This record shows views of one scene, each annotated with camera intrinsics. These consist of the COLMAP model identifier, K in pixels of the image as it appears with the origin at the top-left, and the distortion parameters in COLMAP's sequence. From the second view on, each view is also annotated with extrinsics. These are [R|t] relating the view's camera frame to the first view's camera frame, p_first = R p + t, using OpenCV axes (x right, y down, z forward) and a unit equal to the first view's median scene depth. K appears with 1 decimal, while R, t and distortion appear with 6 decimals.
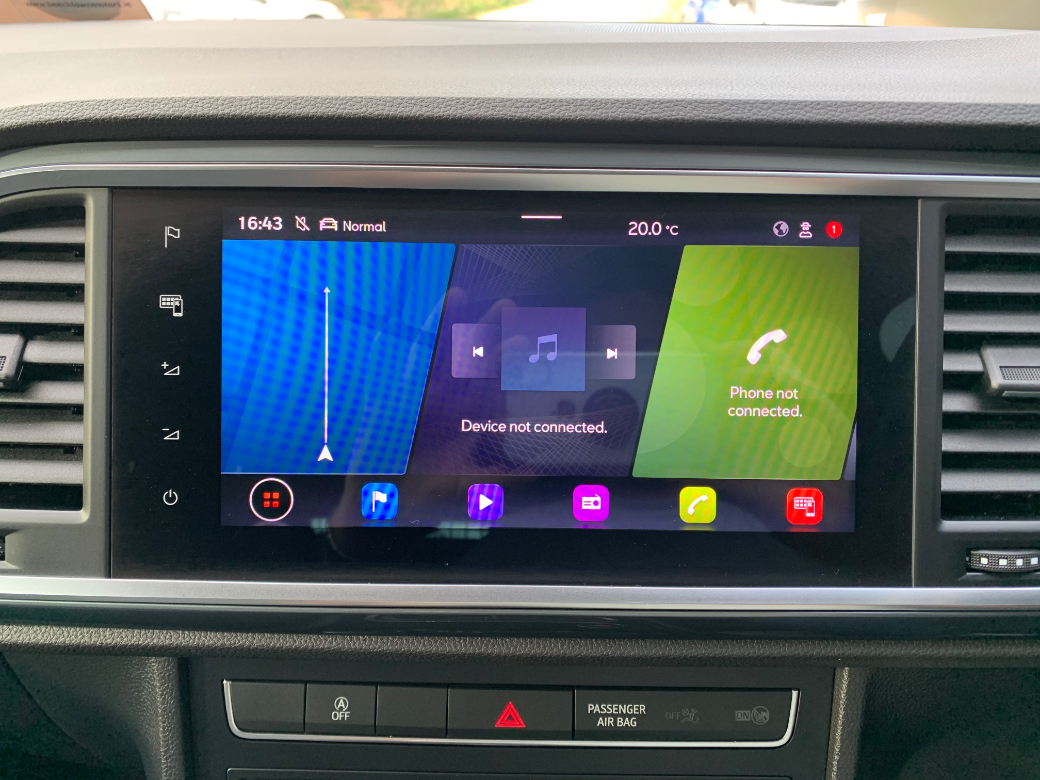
lens RADIAL K [[862.6, 0, 497.8], [0, 862.6, 390.0], [0, 0, 1]] dist [-0.000790, -0.001170]
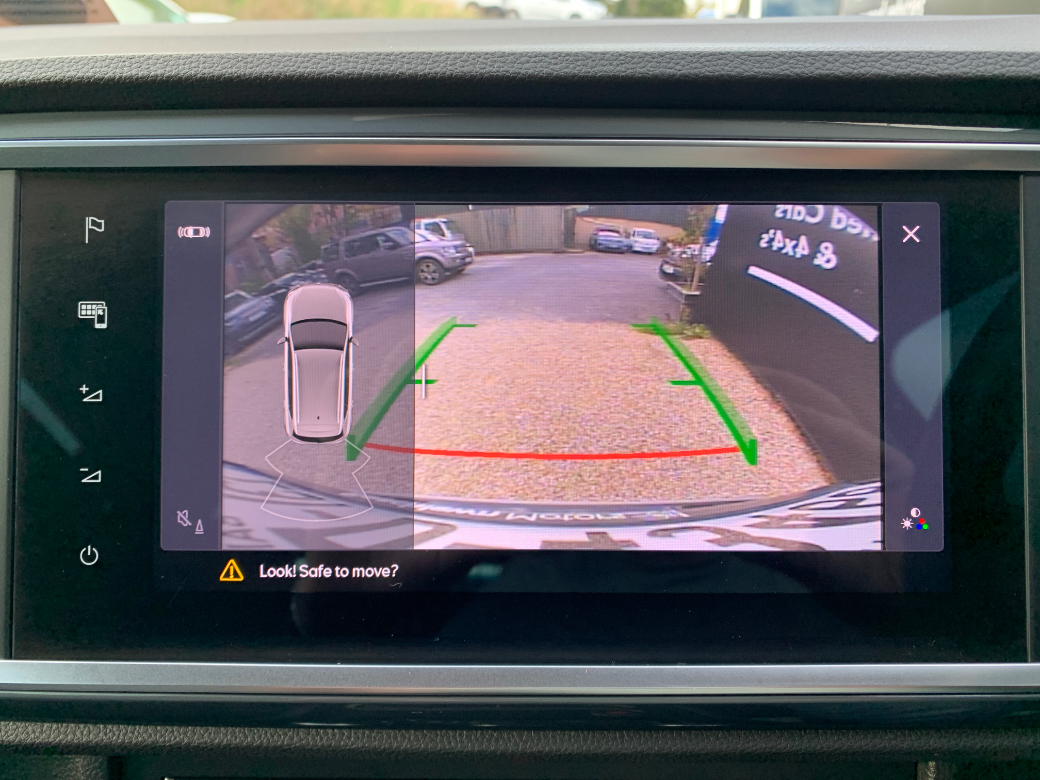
lens RADIAL K [[862.6, 0, 497.8], [0, 862.6, 390.0], [0, 0, 1]] dist [-0.000790, -0.001170]
pose [[0.999949, -0.008472, 0.005521, -0.006450], [0.008693, 0.999114, -0.041186, 0.008479], [-0.005167, 0.041232, 0.999136, 0.199292]]
